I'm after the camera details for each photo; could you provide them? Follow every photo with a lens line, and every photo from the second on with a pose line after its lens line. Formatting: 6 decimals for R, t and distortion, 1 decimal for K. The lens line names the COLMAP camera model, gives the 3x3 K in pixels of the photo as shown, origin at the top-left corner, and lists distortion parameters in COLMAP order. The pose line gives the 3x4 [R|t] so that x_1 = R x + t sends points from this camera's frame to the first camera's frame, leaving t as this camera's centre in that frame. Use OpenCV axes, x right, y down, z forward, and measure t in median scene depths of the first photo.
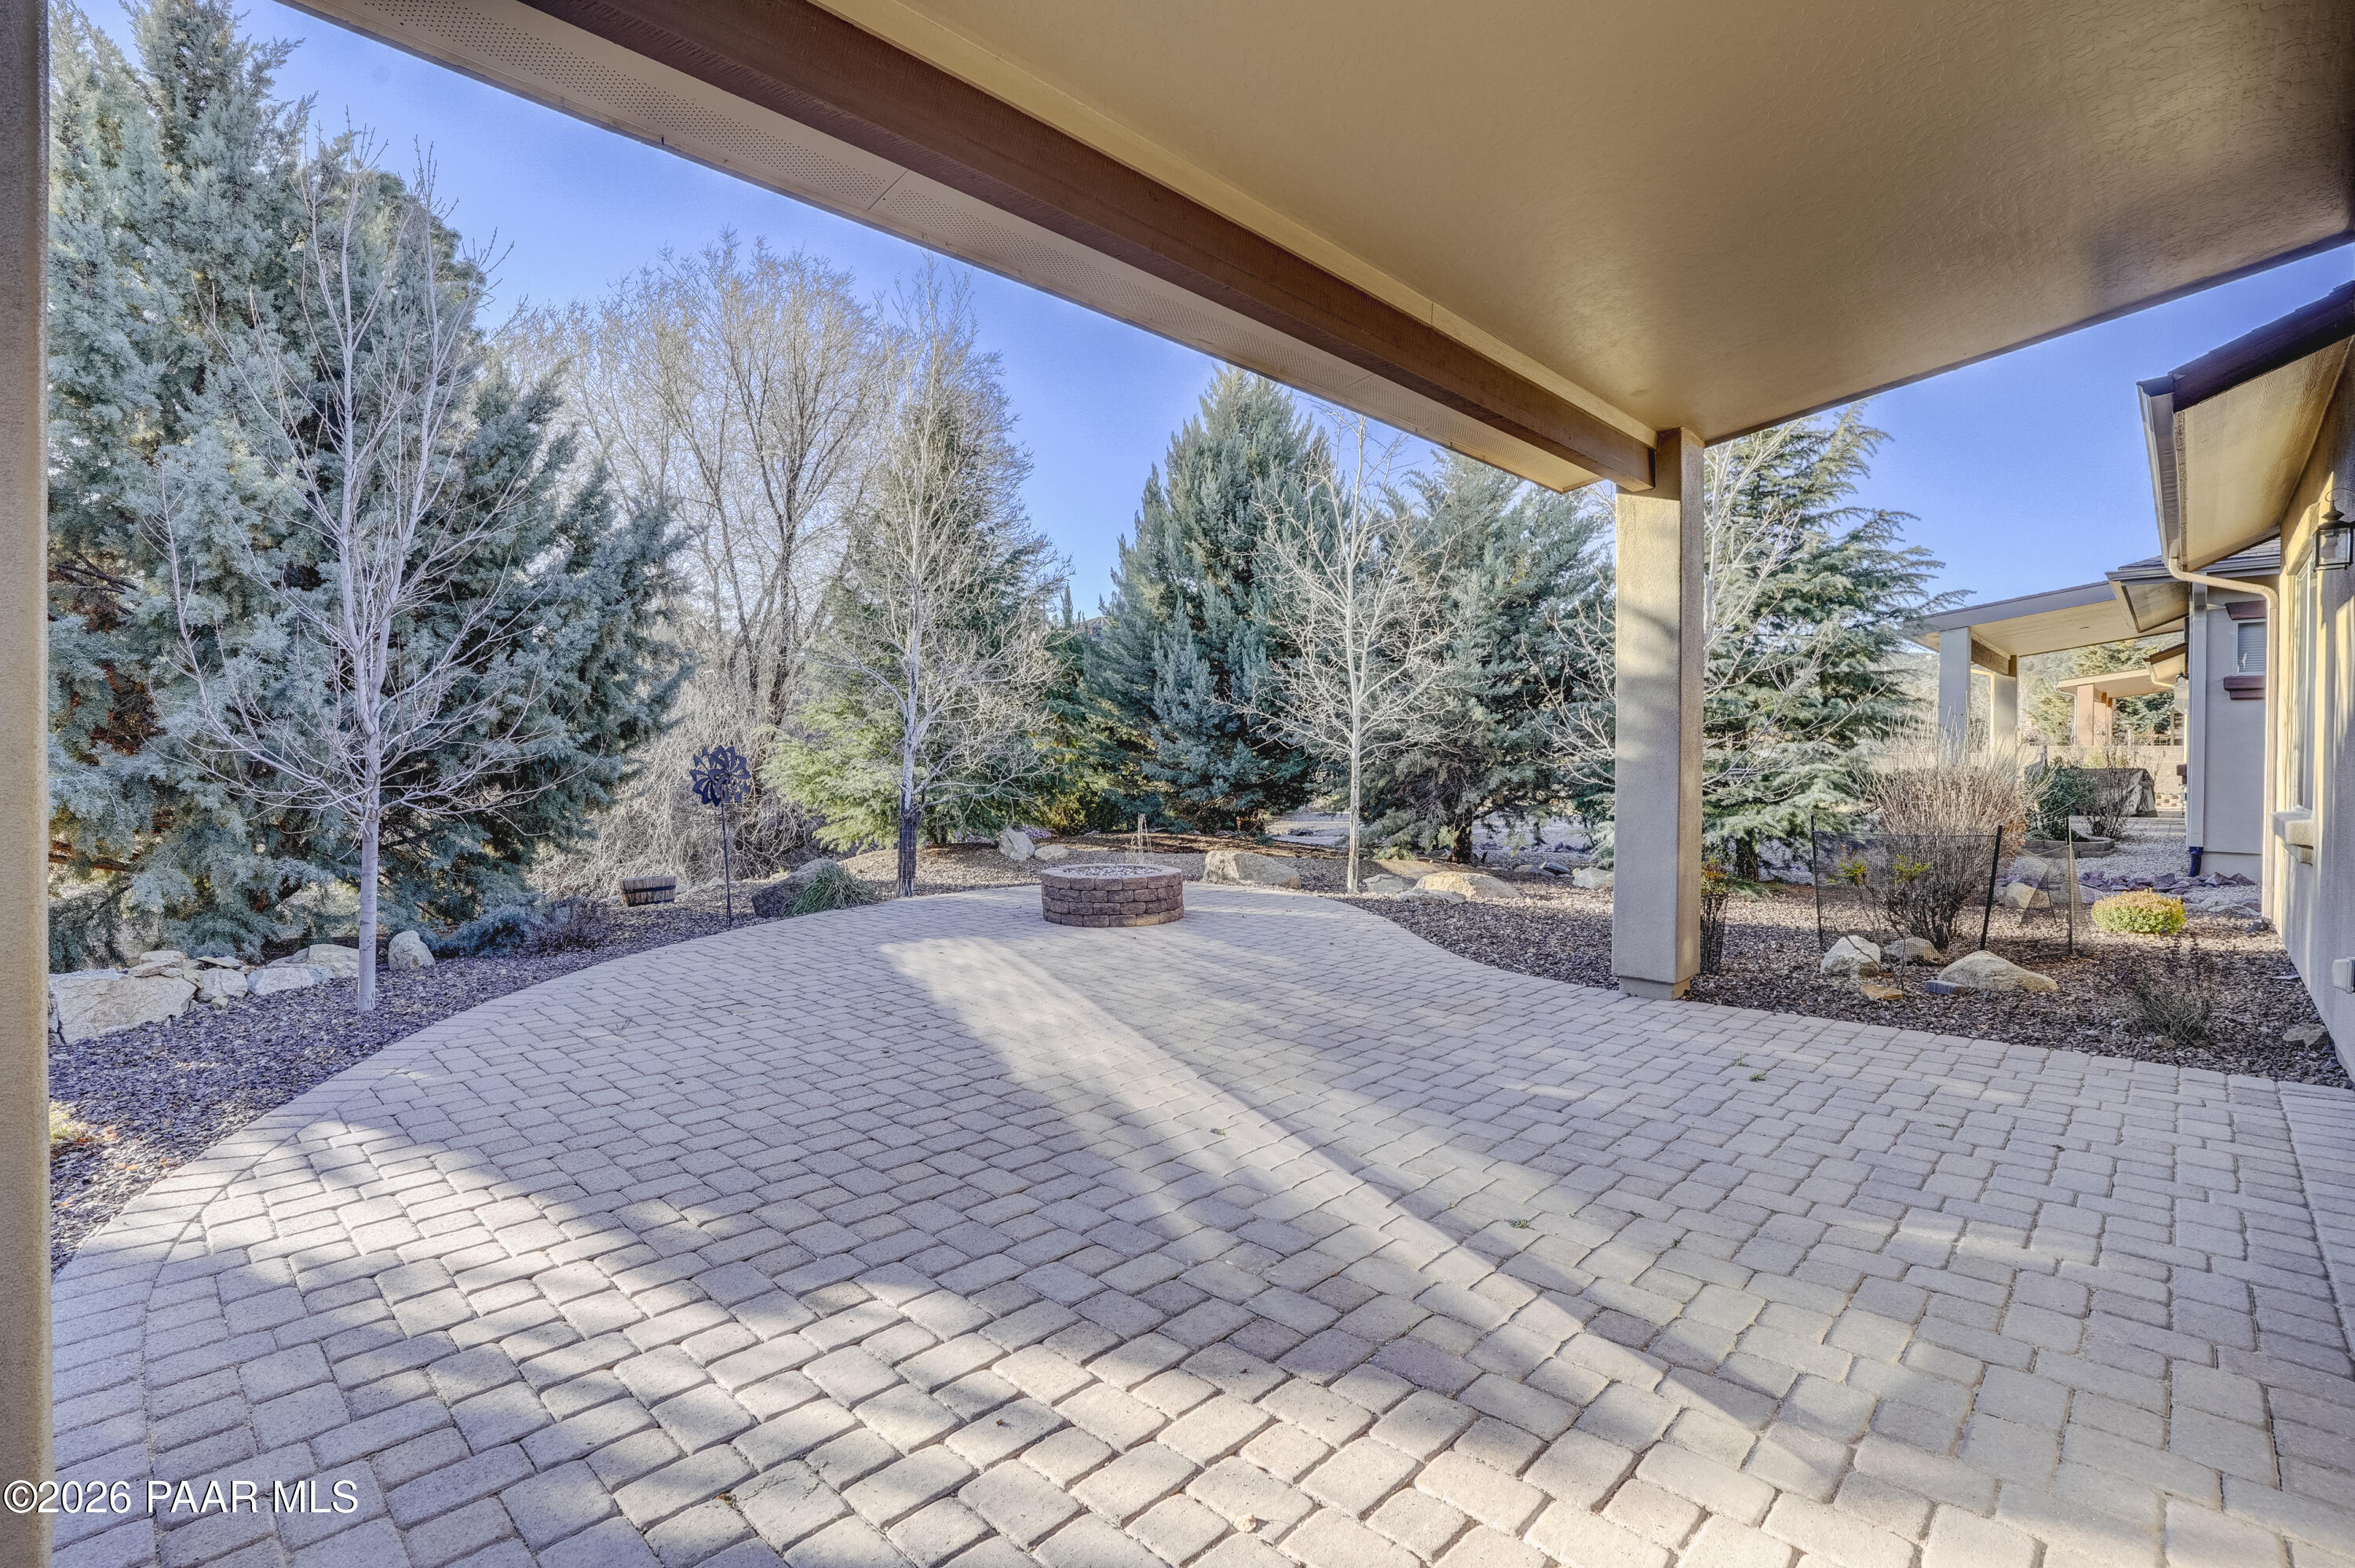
lens RADIAL K [[1078.6, 0, 1169.6], [0, 1078.6, 778.9], [0, 0, 1]] dist [-0.014376, 0.010801]
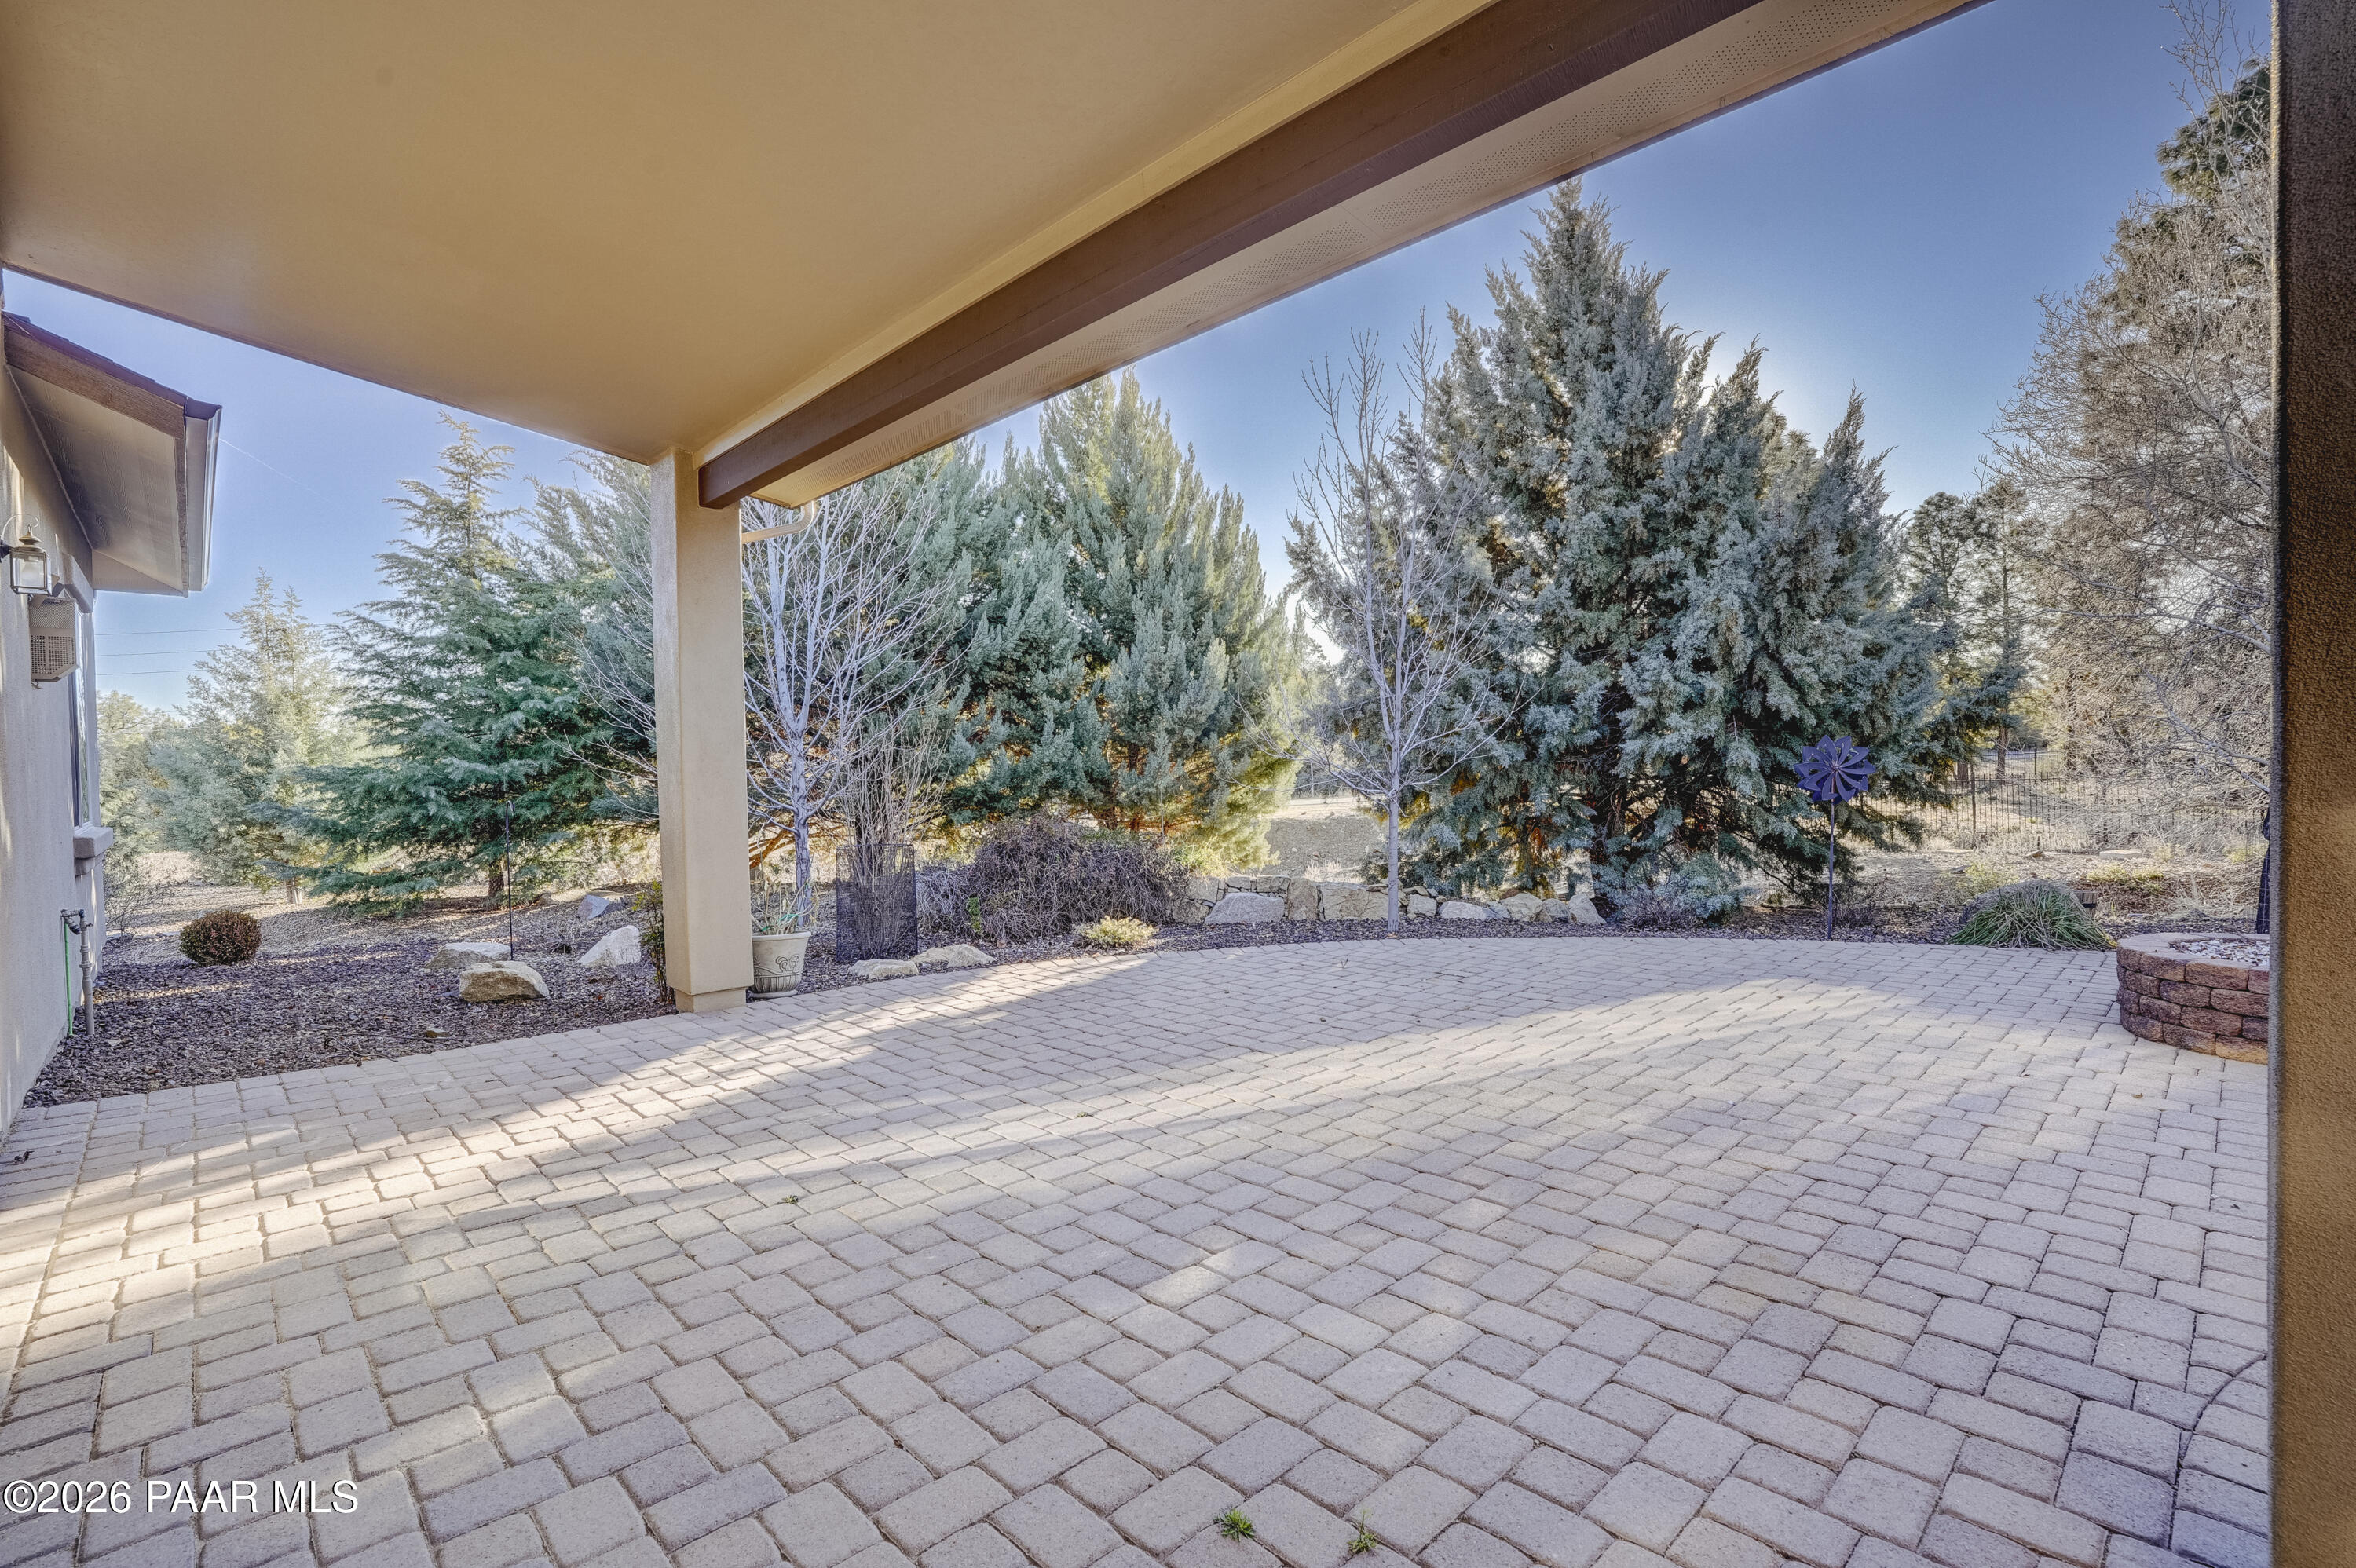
lens RADIAL K [[1079.1, 0, 1184.8], [0, 1079.1, 787.9], [0, 0, 1]] dist [-0.014376, 0.010801]
pose [[-0.059670, 0.010662, -0.998161, 1.225288], [0.012240, 0.999876, 0.009949, -0.004493], [0.998143, -0.011623, -0.059793, 1.302344]]
